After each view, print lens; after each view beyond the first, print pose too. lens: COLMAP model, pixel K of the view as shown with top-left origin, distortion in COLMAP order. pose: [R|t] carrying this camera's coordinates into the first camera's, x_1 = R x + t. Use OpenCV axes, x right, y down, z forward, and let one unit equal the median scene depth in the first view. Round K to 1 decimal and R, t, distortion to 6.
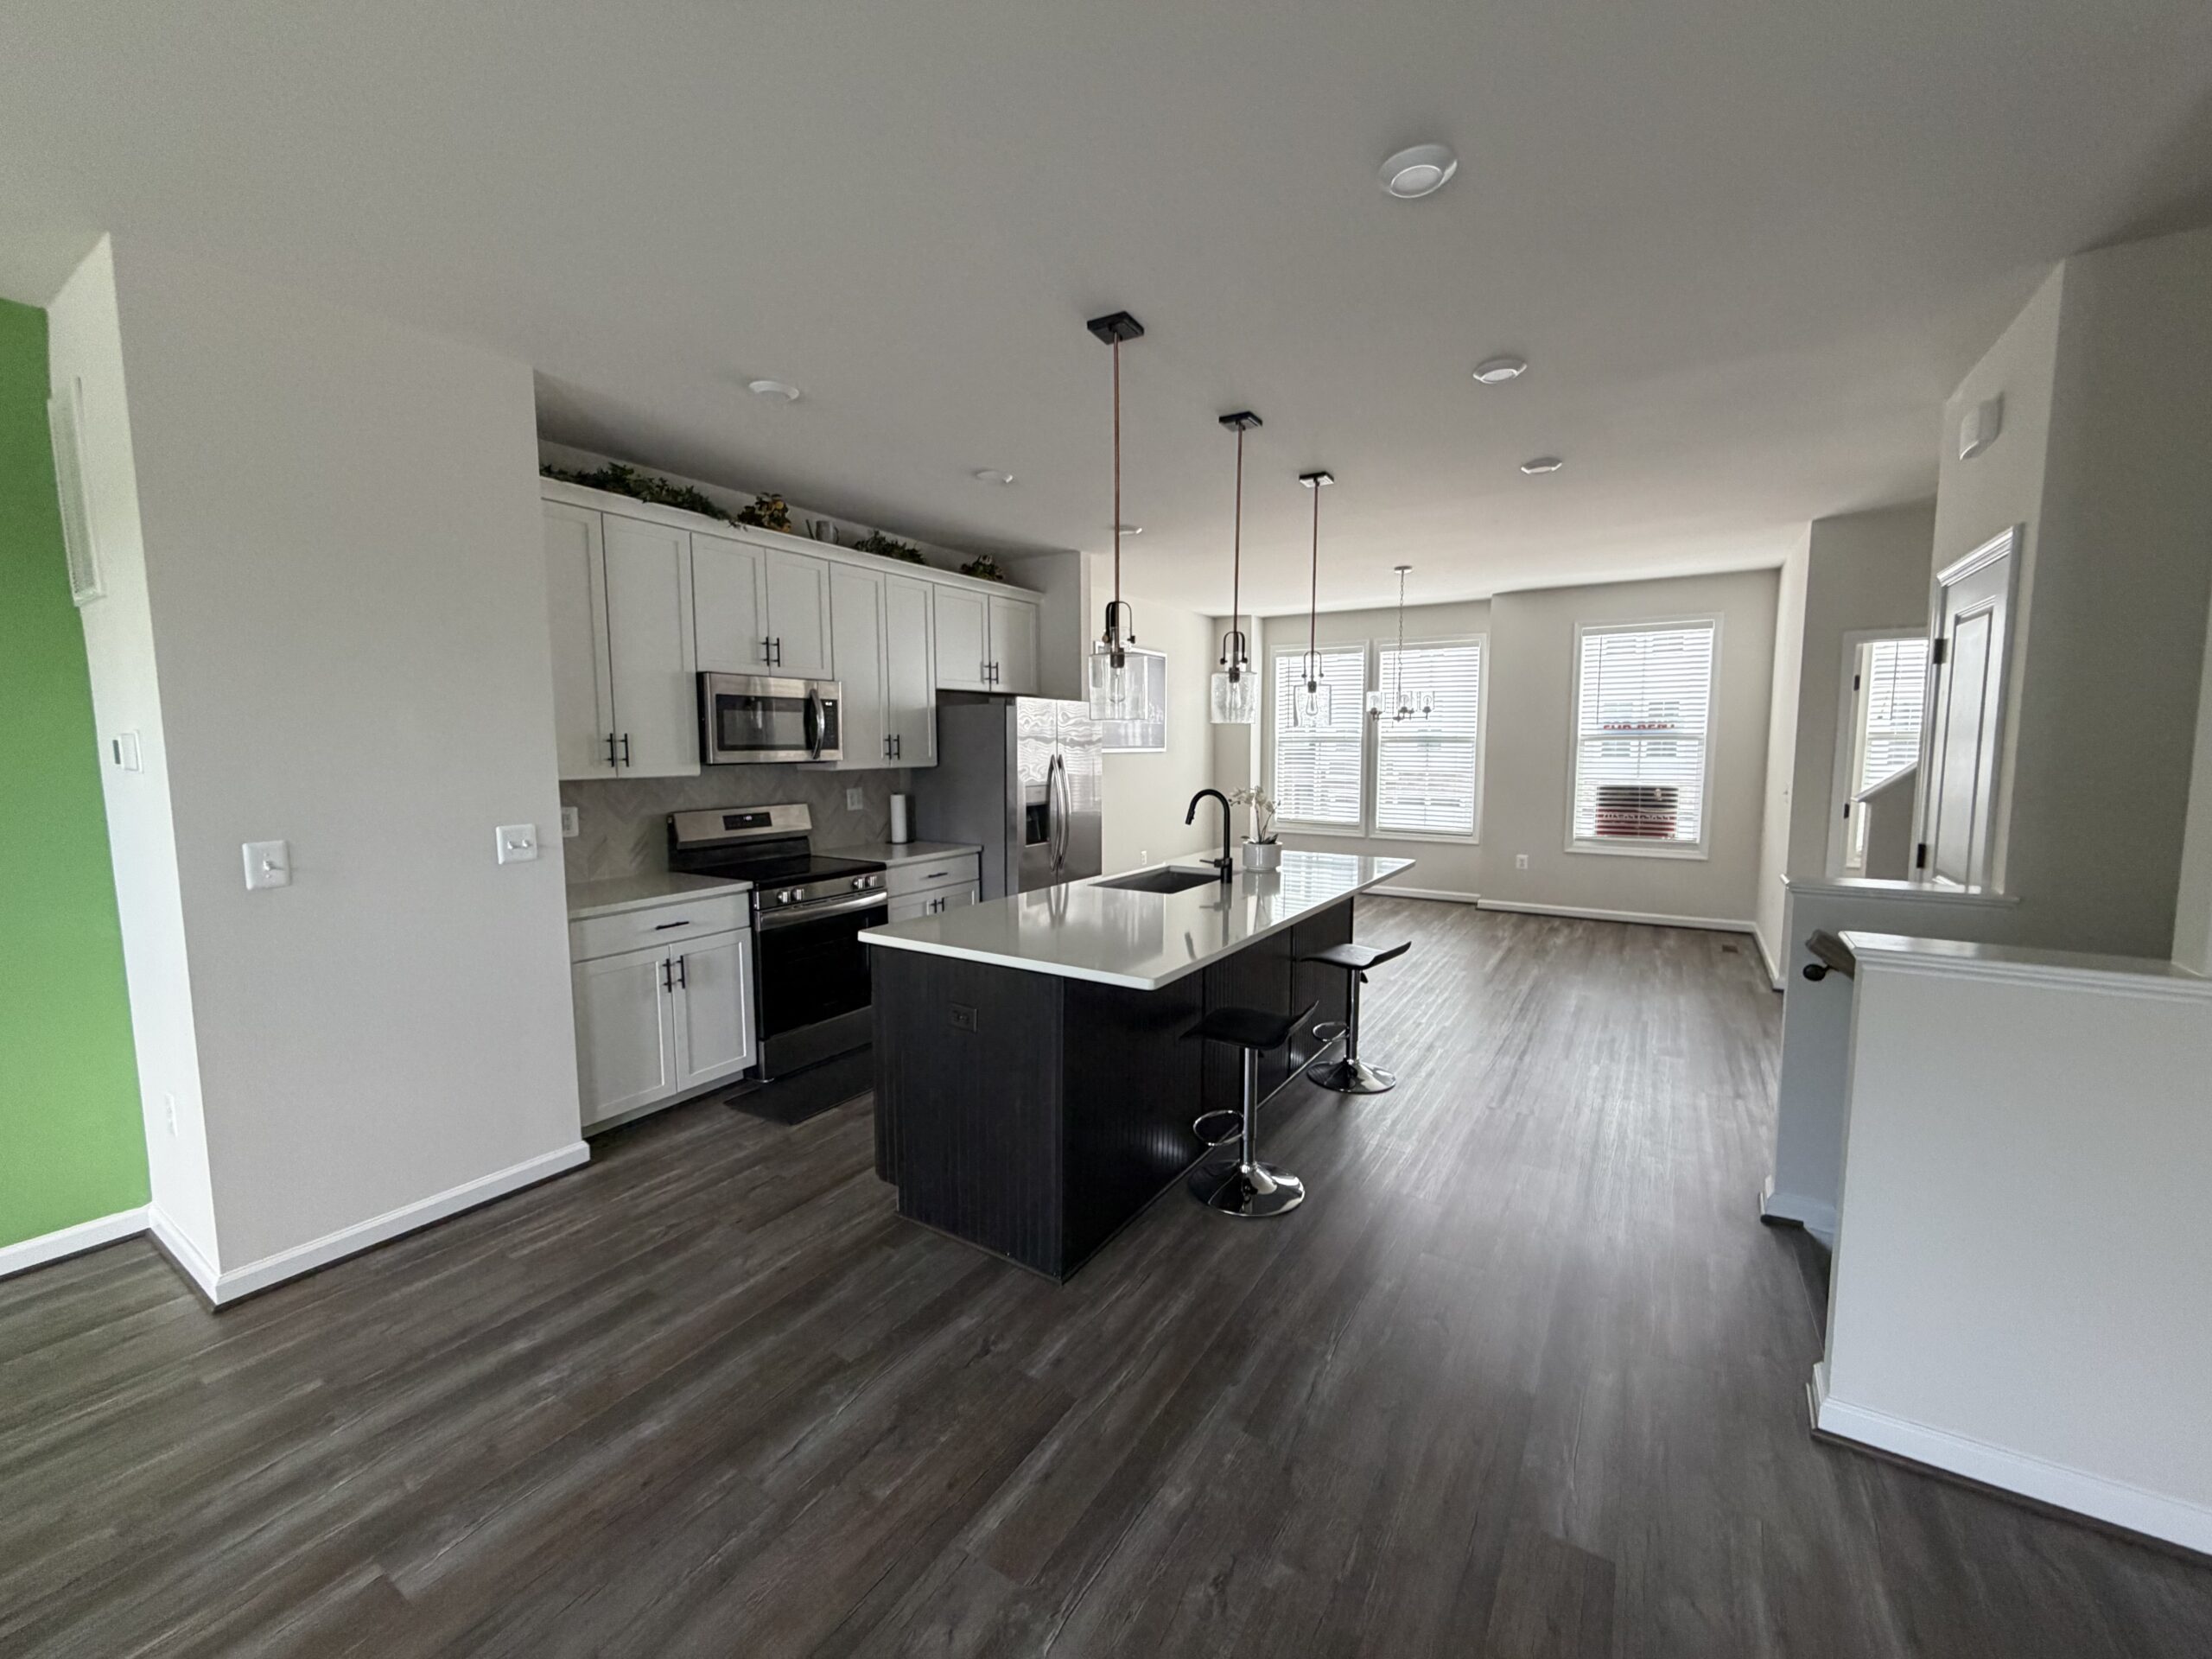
lens RADIAL K [[887.6, 0, 1101.7], [0, 887.6, 831.6], [0, 0, 1]] dist [-0.000315, 0.000209]
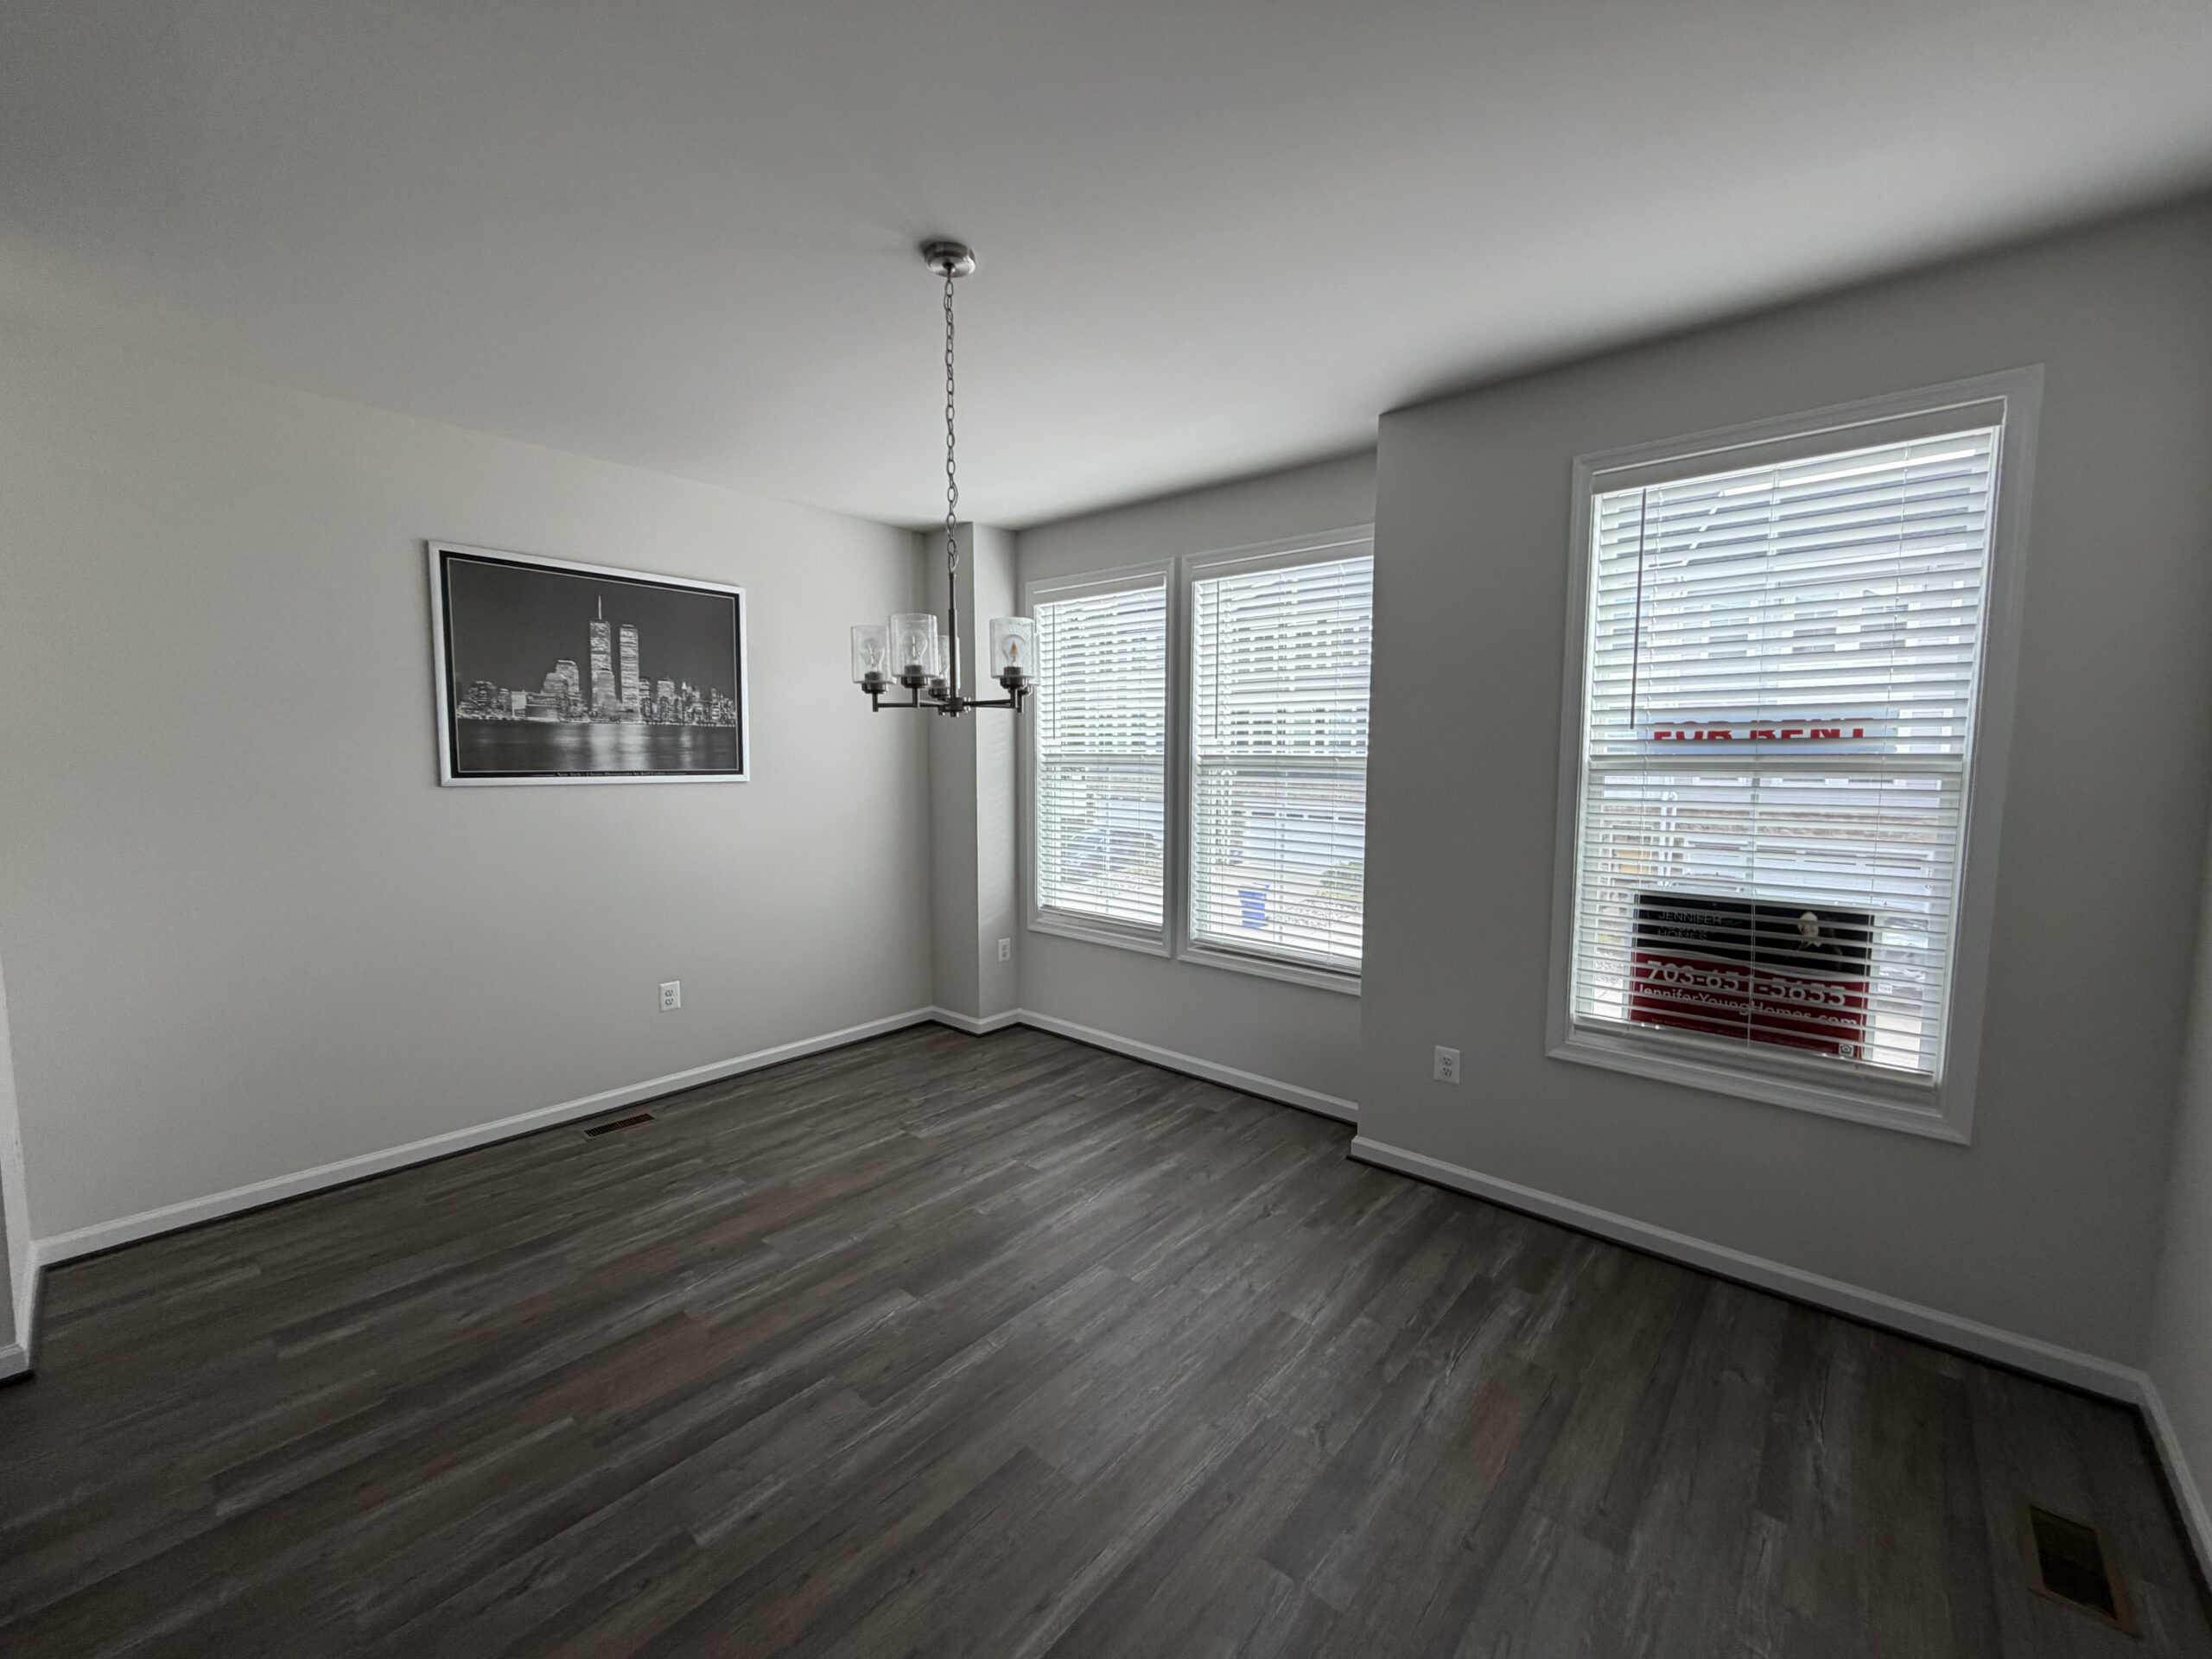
lens RADIAL K [[887.6, 0, 1101.7], [0, 887.6, 831.6], [0, 0, 1]] dist [-0.000315, 0.000209]
pose [[0.986789, 0.019528, -0.160830, 0.643182], [-0.022208, 0.999643, -0.014883, -0.104887], [0.160482, 0.018258, 0.986870, 0.955441]]
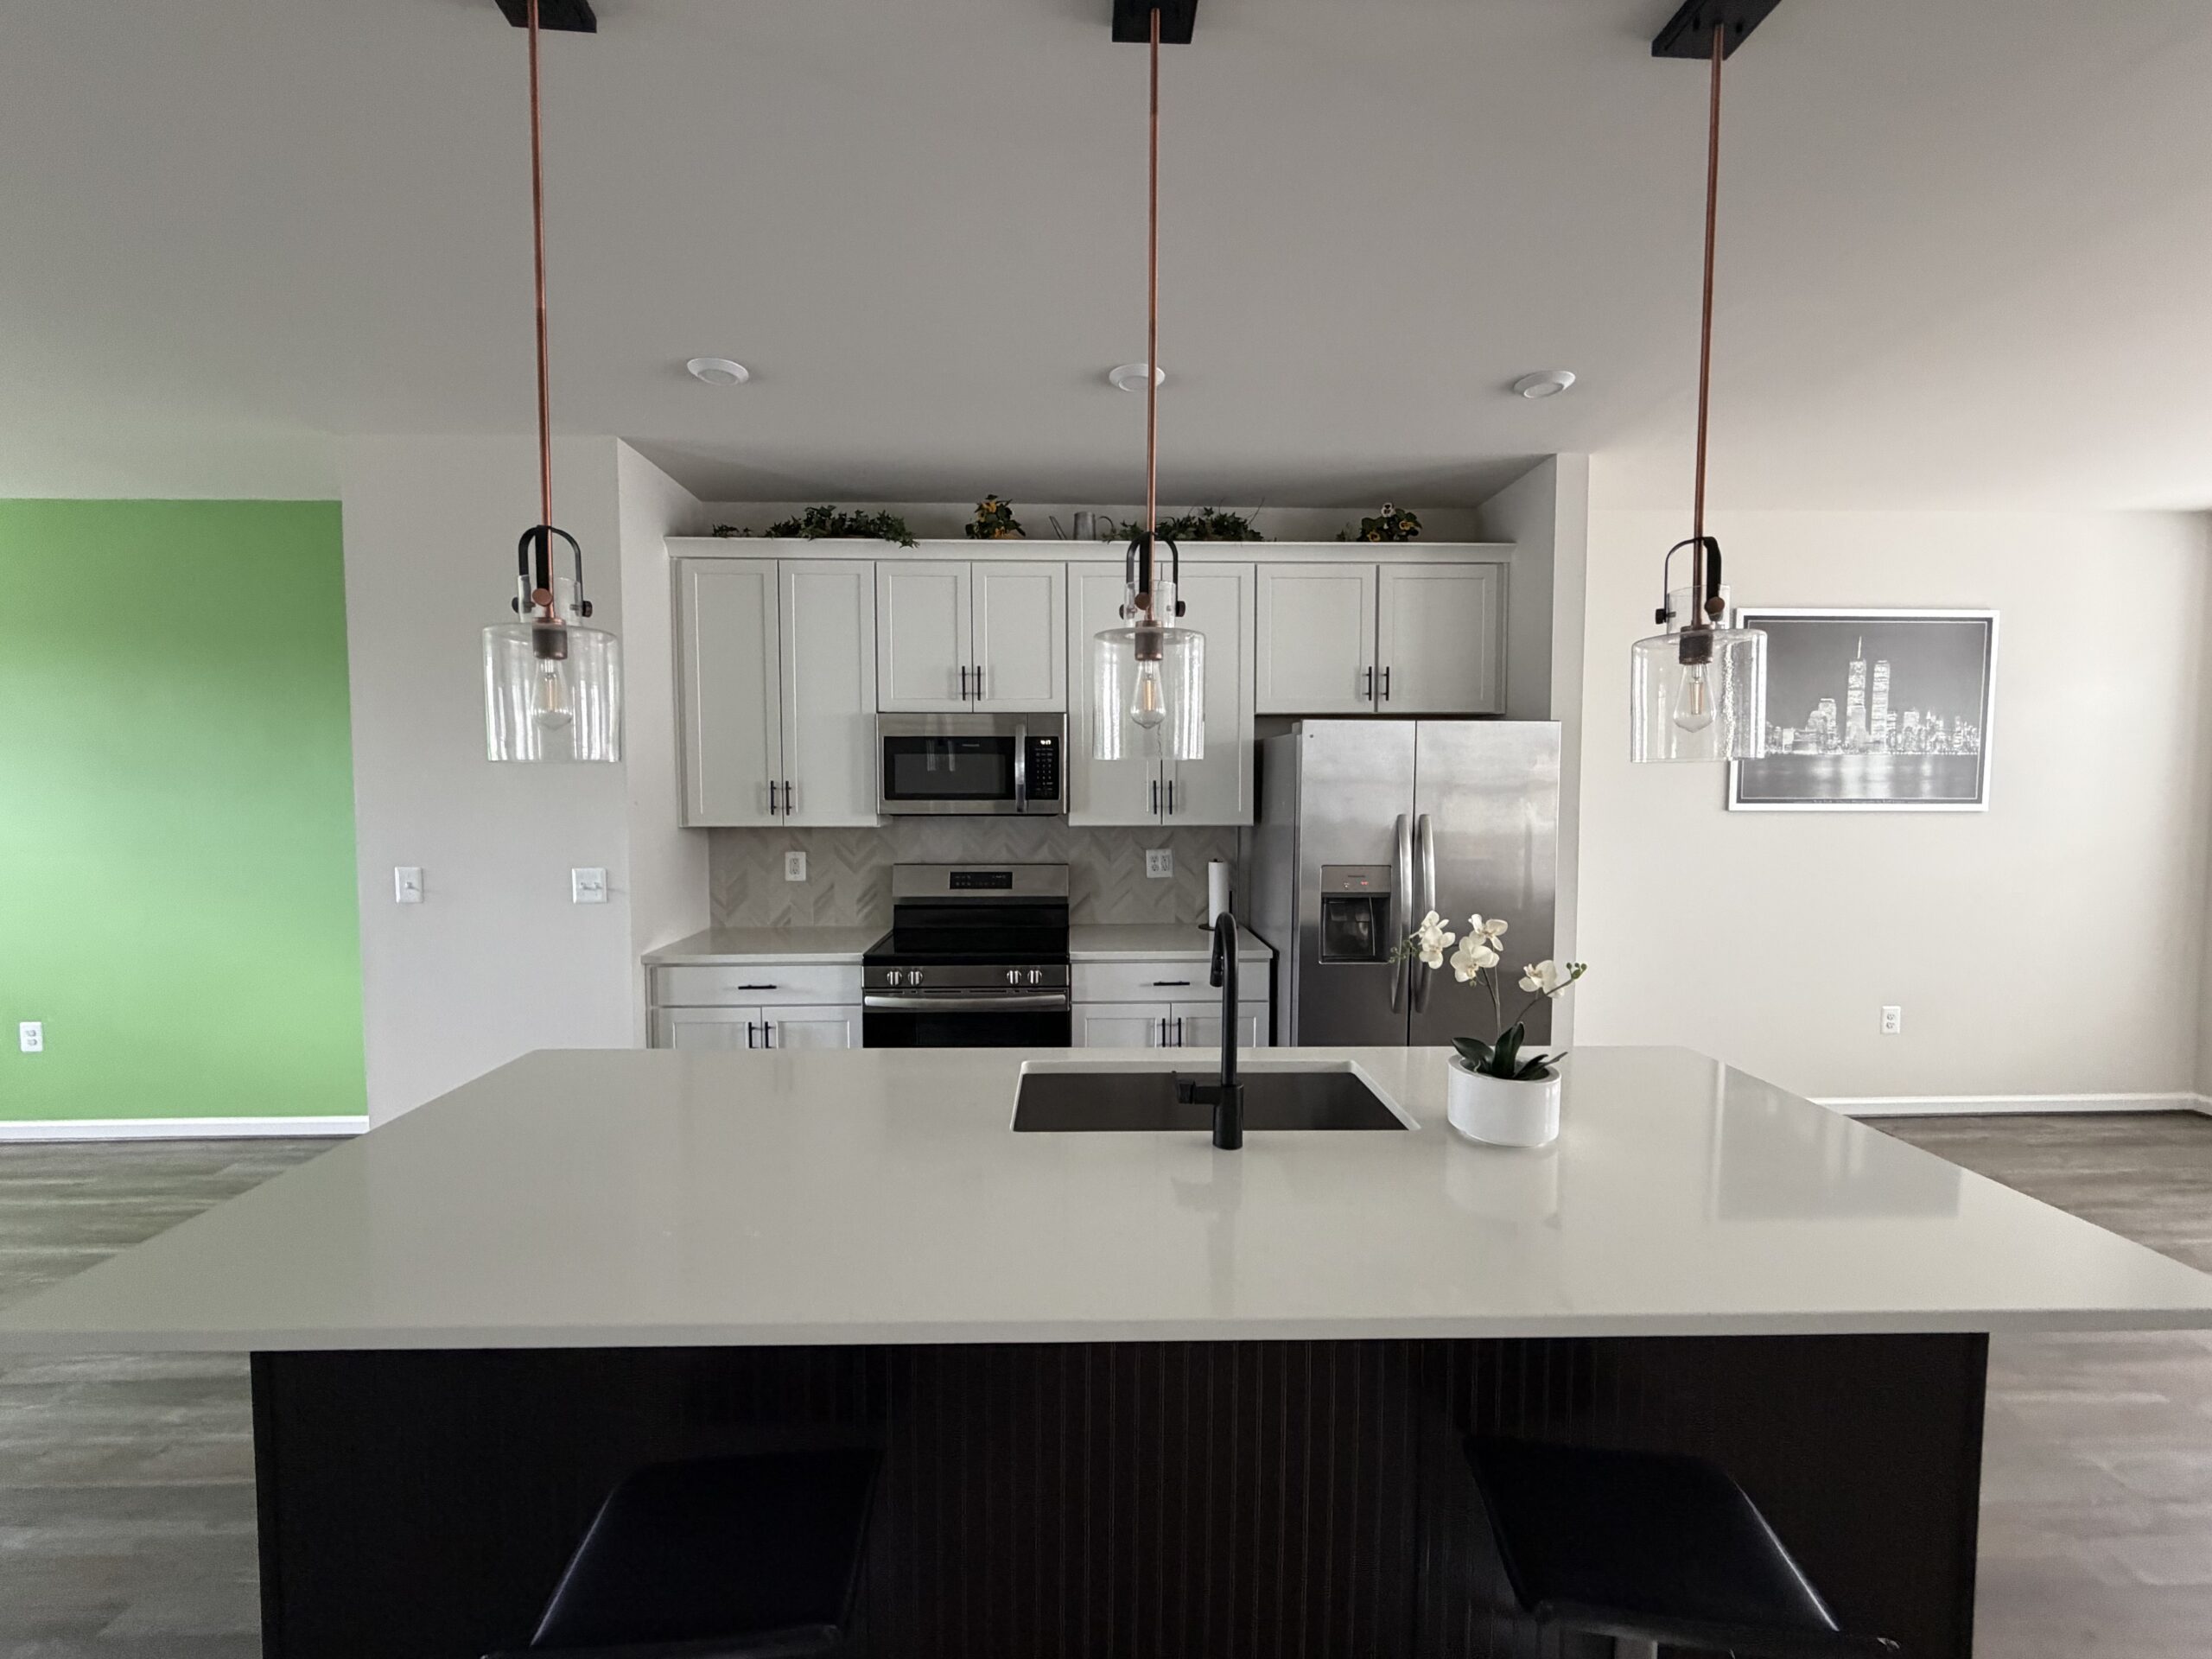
lens RADIAL K [[887.6, 0, 1101.7], [0, 887.6, 831.6], [0, 0, 1]] dist [-0.000315, 0.000209]
pose [[0.562666, 0.047424, -0.825323, 0.365520], [-0.085222, 0.996362, -0.000849, -0.066334], [0.822280, 0.070814, 0.564661, 0.583622]]
